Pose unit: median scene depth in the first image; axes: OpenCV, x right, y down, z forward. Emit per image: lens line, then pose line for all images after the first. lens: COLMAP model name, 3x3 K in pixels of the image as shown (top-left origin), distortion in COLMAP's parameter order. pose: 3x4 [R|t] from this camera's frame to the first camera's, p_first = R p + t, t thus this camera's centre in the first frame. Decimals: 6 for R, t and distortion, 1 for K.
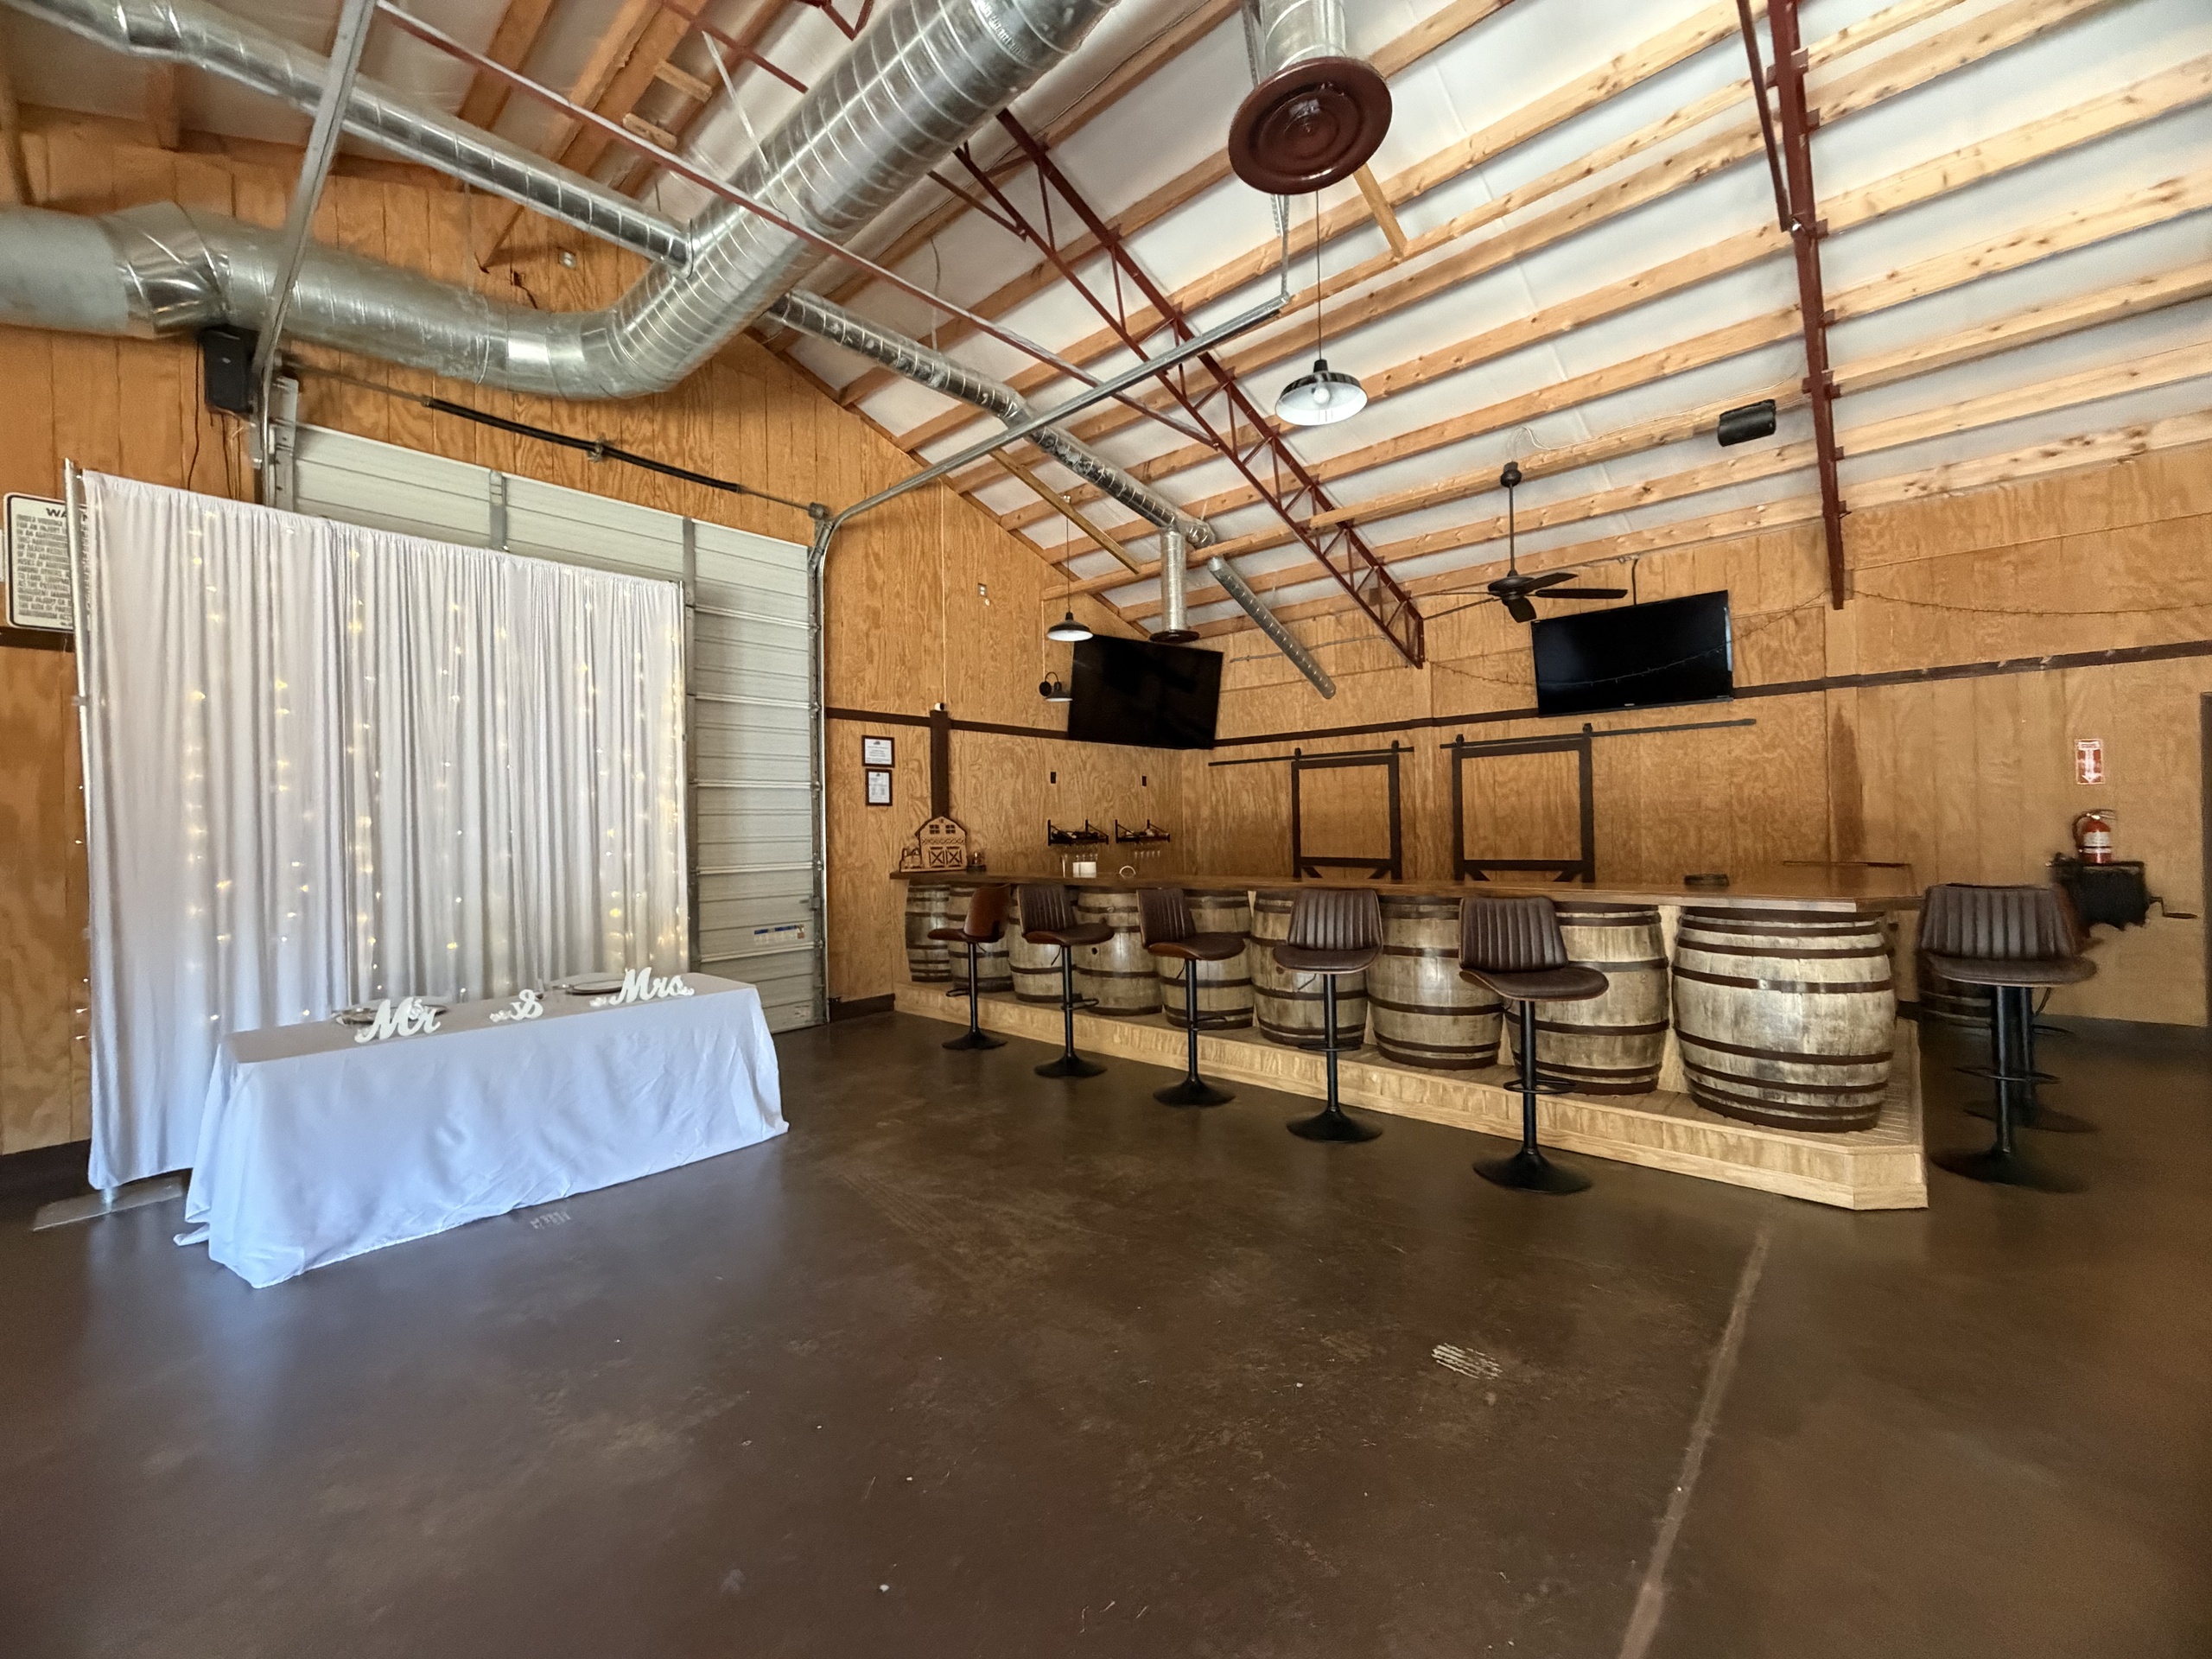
lens RADIAL K [[885.0, 0, 1101.0], [0, 885.0, 827.2], [0, 0, 1]] dist [0.003619, 0.000407]
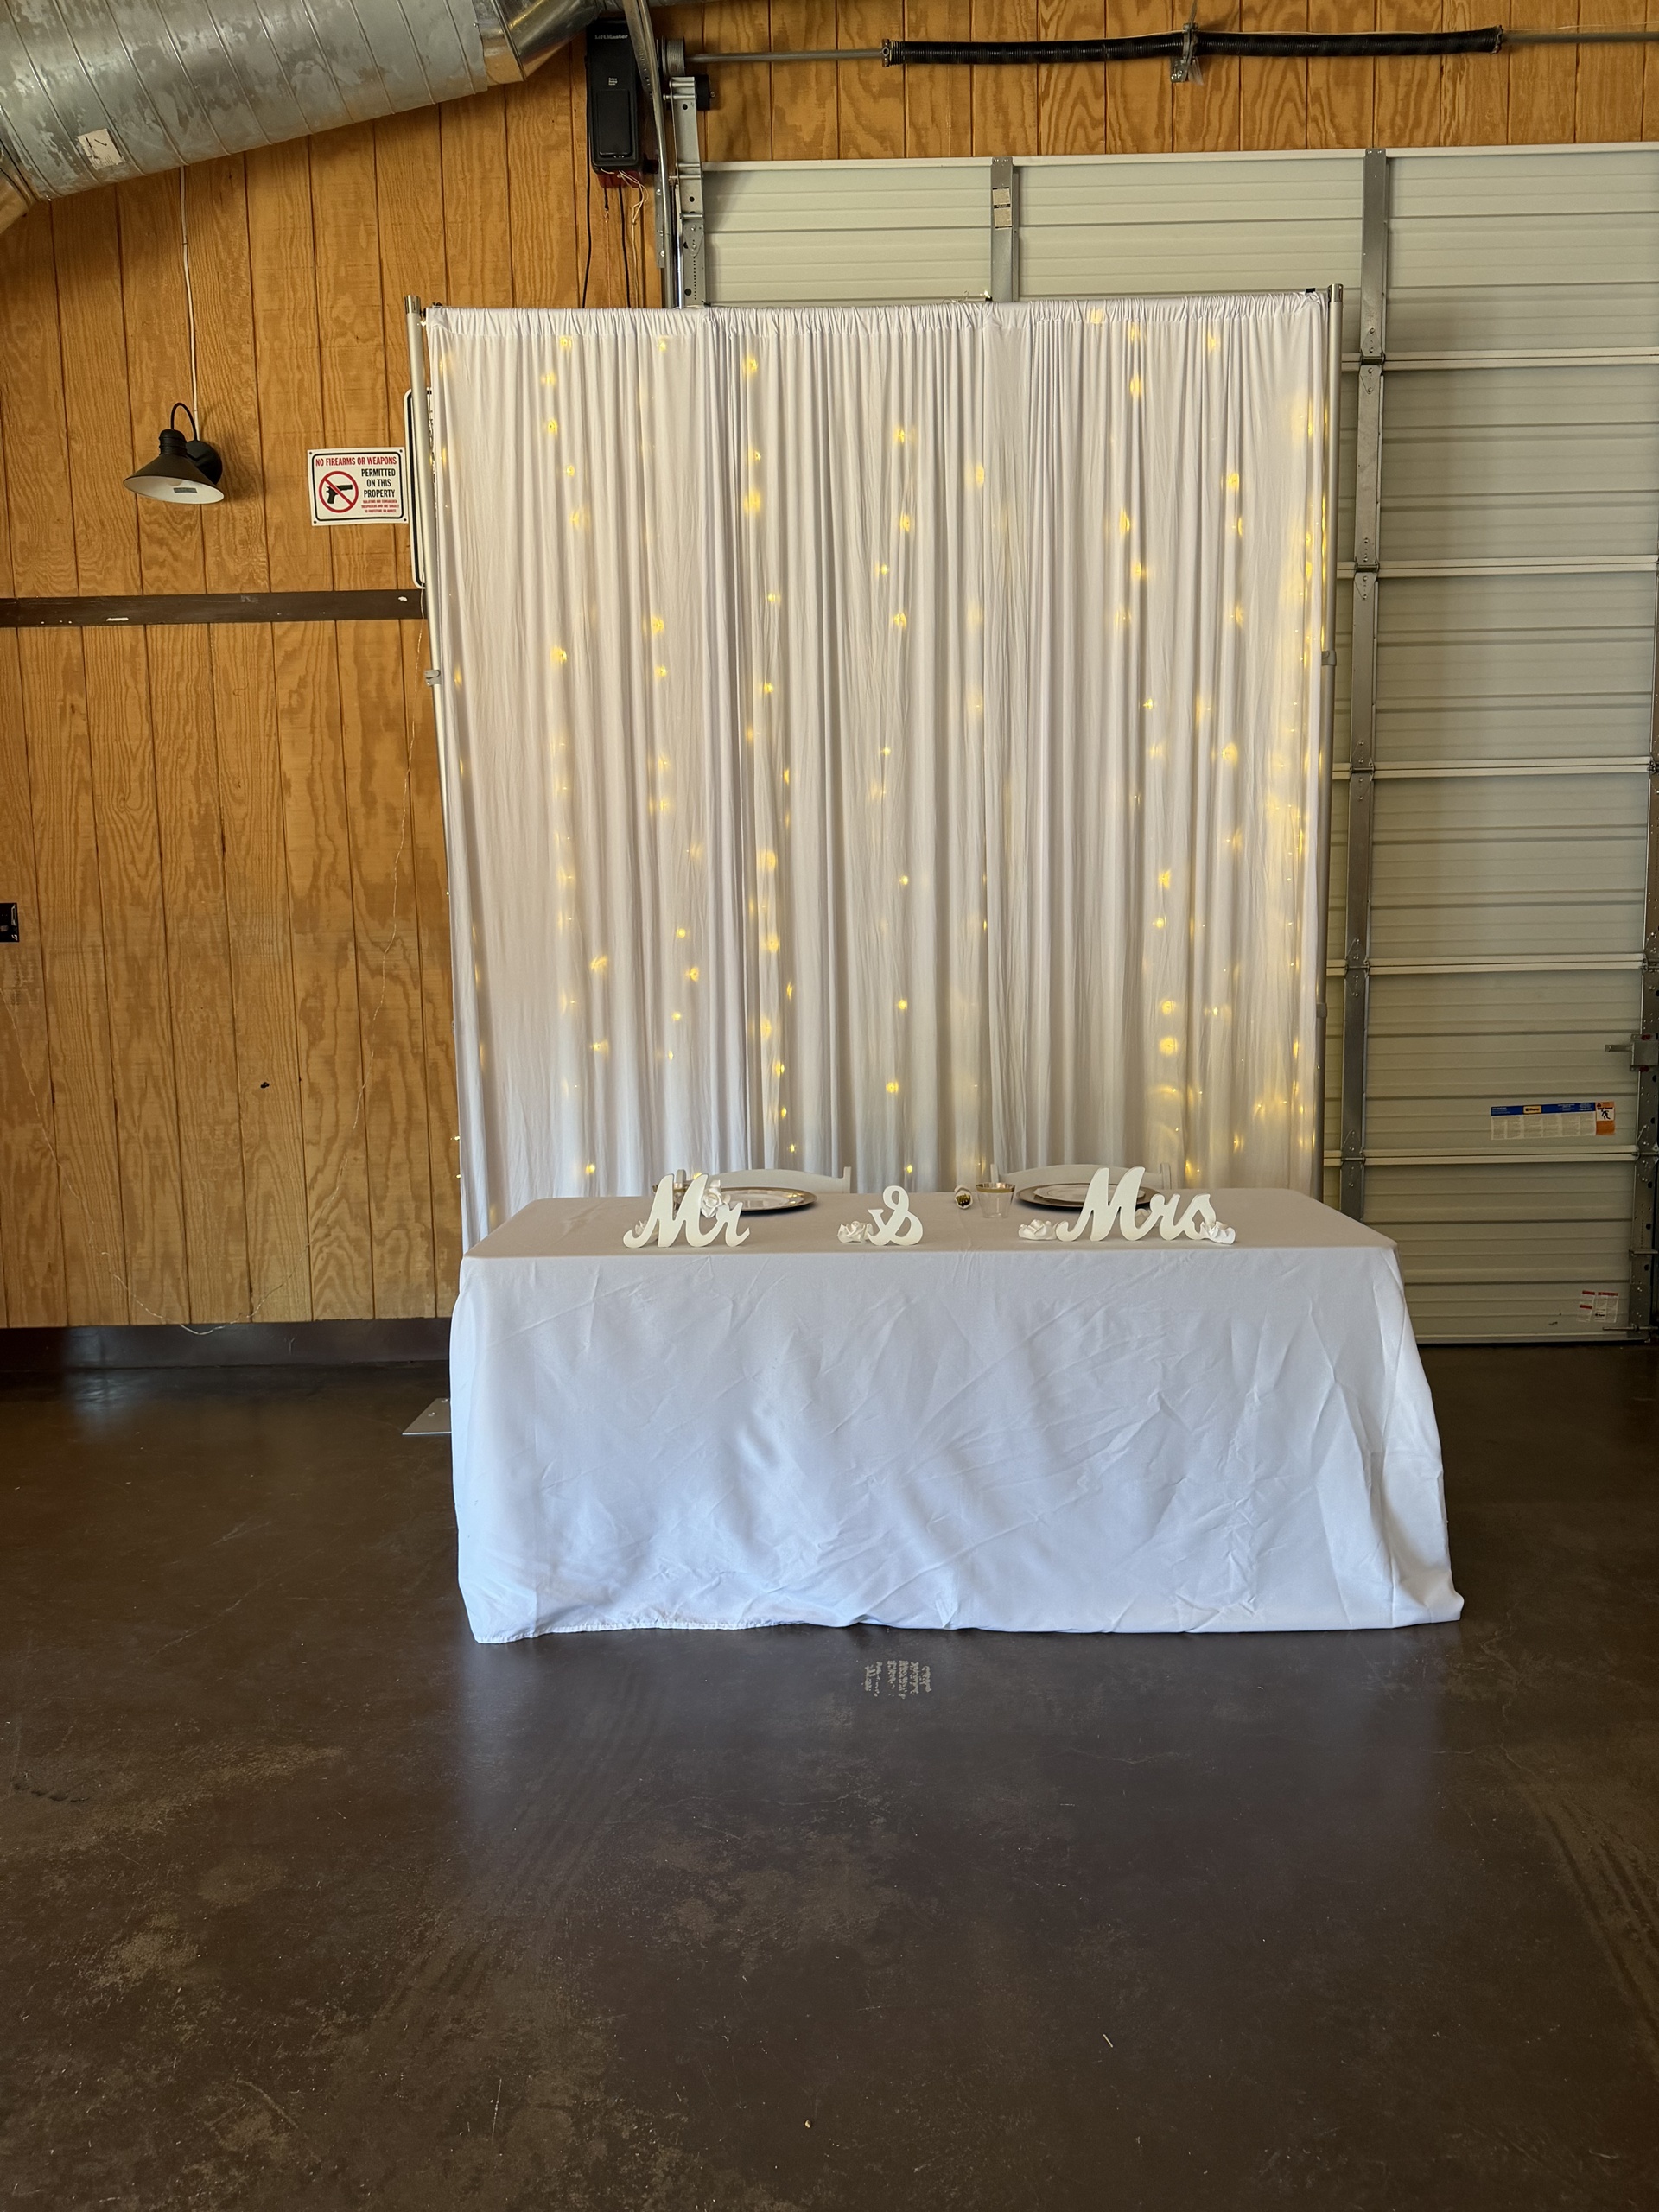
lens RADIAL K [[1562.2, 0, 818.6], [0, 1562.2, 1128.5], [0, 0, 1]] dist [0.034669, -0.042412]
pose [[0.663241, 0.090797, -0.742877, -0.045498], [0.006199, 0.991913, 0.126769, 0.038832], [0.748380, -0.088683, 0.657315, 0.351862]]
